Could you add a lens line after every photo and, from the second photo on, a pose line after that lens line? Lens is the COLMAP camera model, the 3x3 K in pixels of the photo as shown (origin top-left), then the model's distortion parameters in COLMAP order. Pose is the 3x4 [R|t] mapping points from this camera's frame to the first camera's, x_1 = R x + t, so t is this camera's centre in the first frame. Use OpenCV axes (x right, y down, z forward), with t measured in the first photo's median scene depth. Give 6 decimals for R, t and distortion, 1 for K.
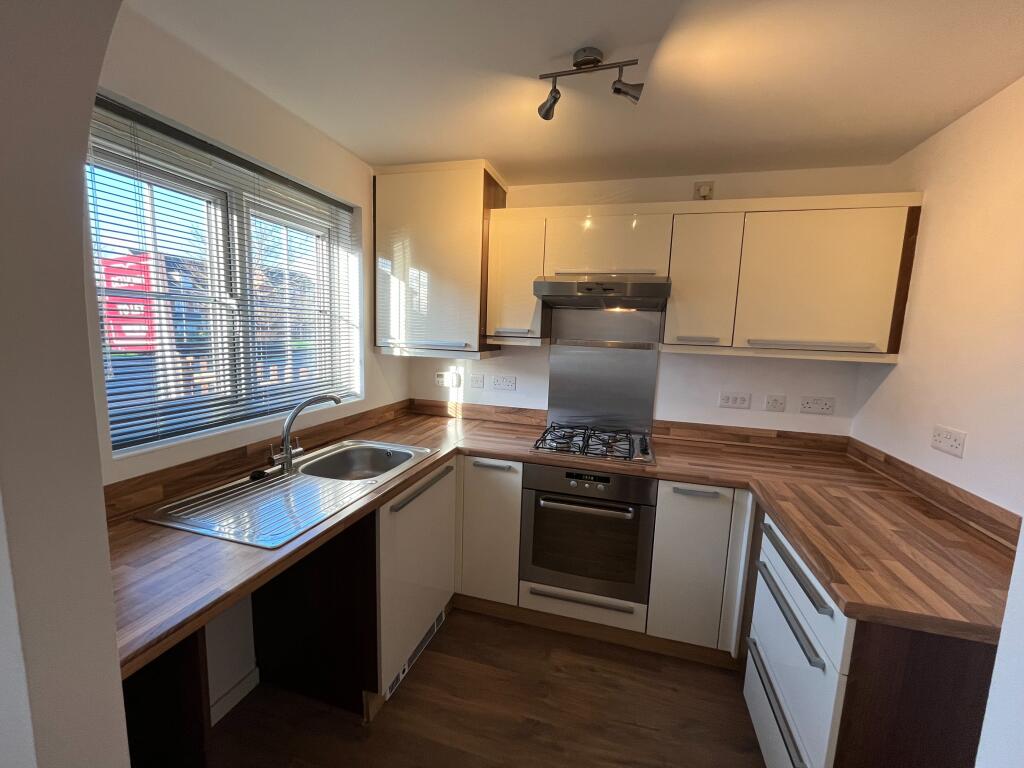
lens RADIAL K [[414.7, 0, 511.4], [0, 414.7, 386.3], [0, 0, 1]] dist [-0.001343, 0.000210]
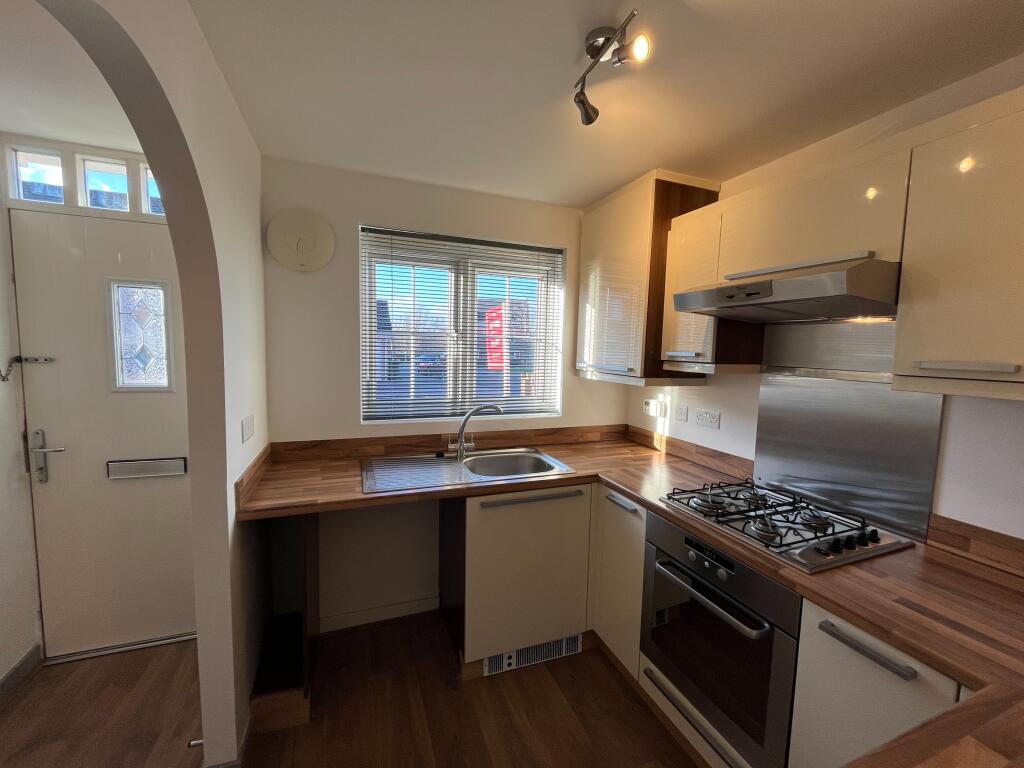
lens RADIAL K [[414.7, 0, 507.7], [0, 414.7, 382.6], [0, 0, 1]] dist [-0.001343, 0.000210]
pose [[0.598268, 0.047211, -0.799904, 0.462996], [-0.108640, 0.993824, -0.022599, -0.019312], [0.793897, 0.100422, 0.599702, 0.219118]]
